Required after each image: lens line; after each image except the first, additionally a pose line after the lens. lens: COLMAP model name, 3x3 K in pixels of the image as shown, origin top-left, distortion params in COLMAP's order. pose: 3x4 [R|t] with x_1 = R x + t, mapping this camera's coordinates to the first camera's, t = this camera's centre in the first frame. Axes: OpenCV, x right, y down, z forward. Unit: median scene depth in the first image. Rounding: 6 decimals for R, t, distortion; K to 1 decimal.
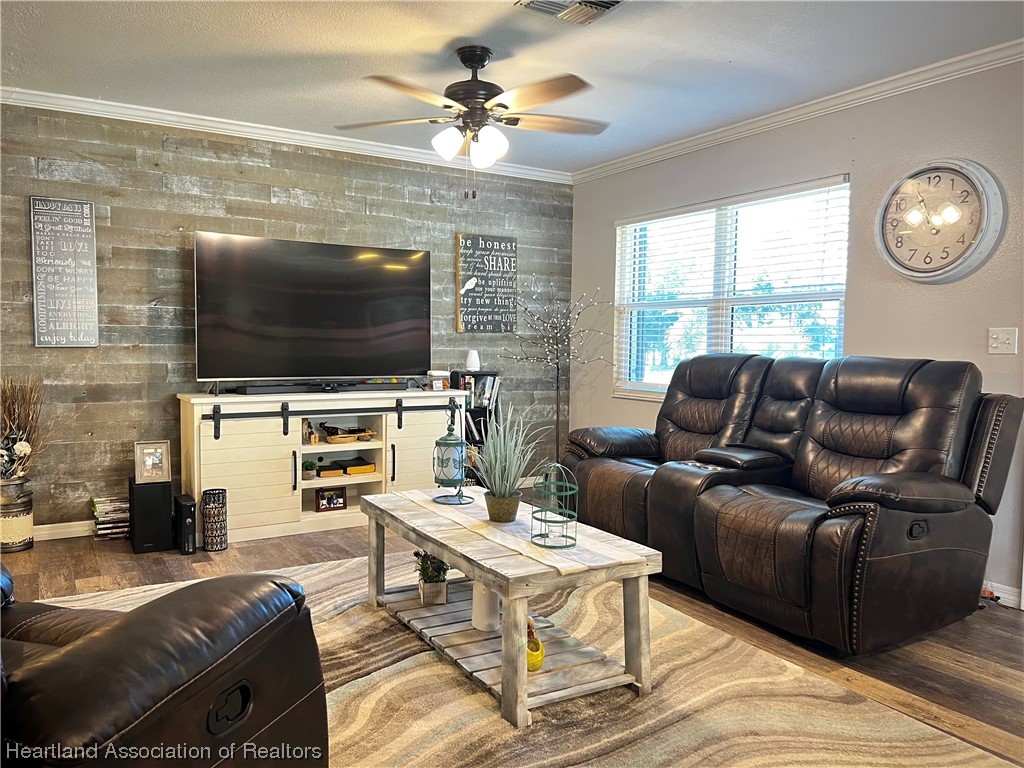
lens RADIAL K [[777.4, 0, 514.8], [0, 777.4, 381.0], [0, 0, 1]] dist [-0.000741, -0.005825]
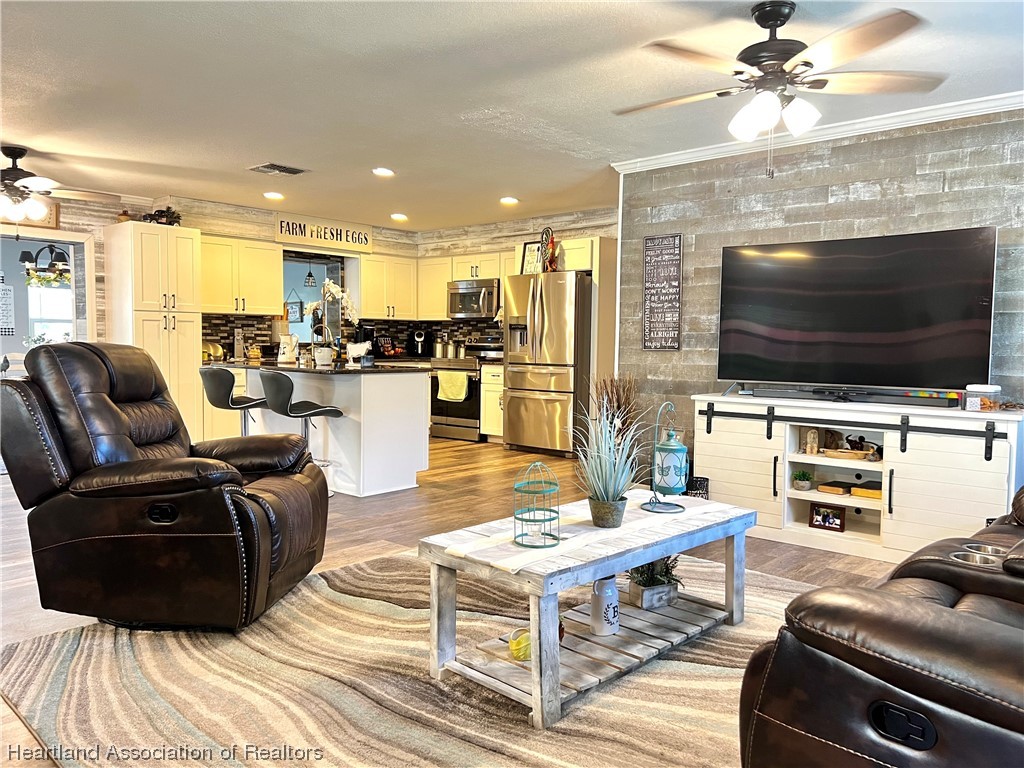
lens RADIAL K [[777.4, 0, 515.1], [0, 777.4, 387.8], [0, 0, 1]] dist [-0.000741, -0.005825]
pose [[0.252534, 0.047502, -0.966421, 0.555203], [-0.058540, 0.997715, 0.033743, -0.010180], [0.965816, 0.048053, 0.254738, 0.403873]]
